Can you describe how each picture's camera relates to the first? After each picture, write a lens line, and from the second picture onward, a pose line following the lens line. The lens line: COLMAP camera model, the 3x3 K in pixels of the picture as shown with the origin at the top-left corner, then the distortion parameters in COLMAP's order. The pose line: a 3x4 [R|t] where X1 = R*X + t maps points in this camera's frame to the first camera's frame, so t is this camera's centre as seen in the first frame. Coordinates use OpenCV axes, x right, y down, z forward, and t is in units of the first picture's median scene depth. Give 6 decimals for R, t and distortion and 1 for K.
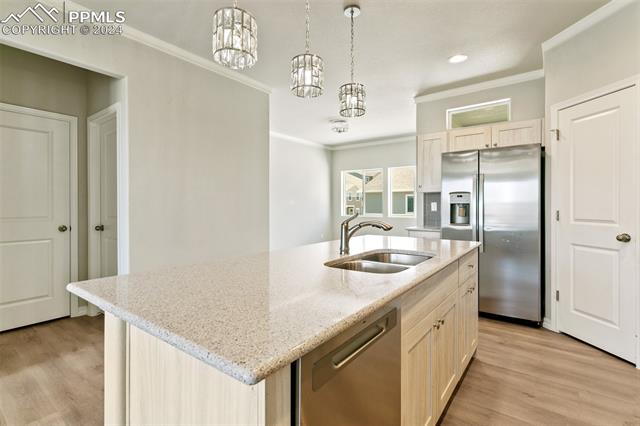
lens RADIAL K [[305.8, 0, 316.7], [0, 305.8, 206.6], [0, 0, 1]] dist [-0.004194, 0.000472]
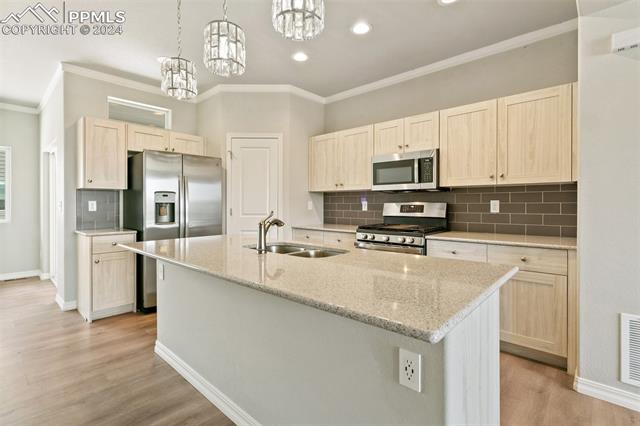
lens RADIAL K [[305.8, 0, 314.3], [0, 305.8, 203.3], [0, 0, 1]] dist [-0.004194, 0.000472]
pose [[0.096106, 0.006055, 0.995353, -0.502242], [0.003738, 0.999972, -0.006444, 0.000659], [-0.995364, 0.004340, 0.096081, 0.415351]]
